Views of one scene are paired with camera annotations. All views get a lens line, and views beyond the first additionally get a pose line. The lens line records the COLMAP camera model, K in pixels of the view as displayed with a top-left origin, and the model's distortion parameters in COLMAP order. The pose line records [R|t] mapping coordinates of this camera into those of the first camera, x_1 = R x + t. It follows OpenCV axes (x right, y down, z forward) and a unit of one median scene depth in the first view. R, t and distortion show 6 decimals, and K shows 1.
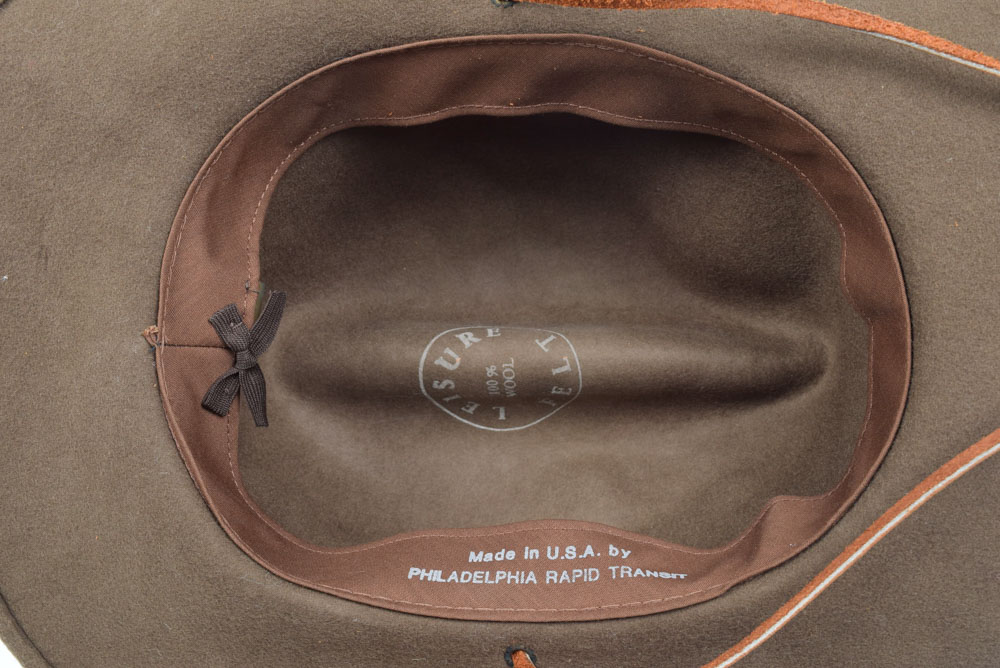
lens RADIAL K [[1259.4, 0, 500.0], [0, 1259.4, 334.0], [0, 0, 1]] dist [-0.042972, -0.016568]
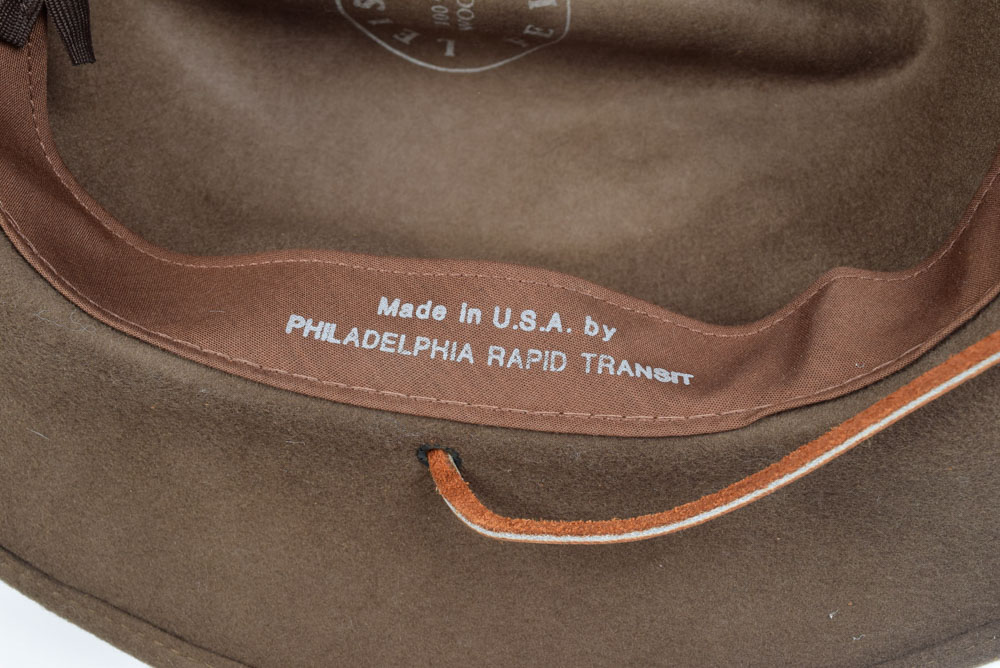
lens RADIAL K [[1259.4, 0, 500.0], [0, 1259.4, 334.0], [0, 0, 1]] dist [-0.042972, -0.016568]
pose [[0.993403, 0.093560, 0.066317, -0.003106], [-0.111644, 0.921180, 0.372778, -0.070049], [-0.026213, -0.377723, 0.925548, 0.364641]]
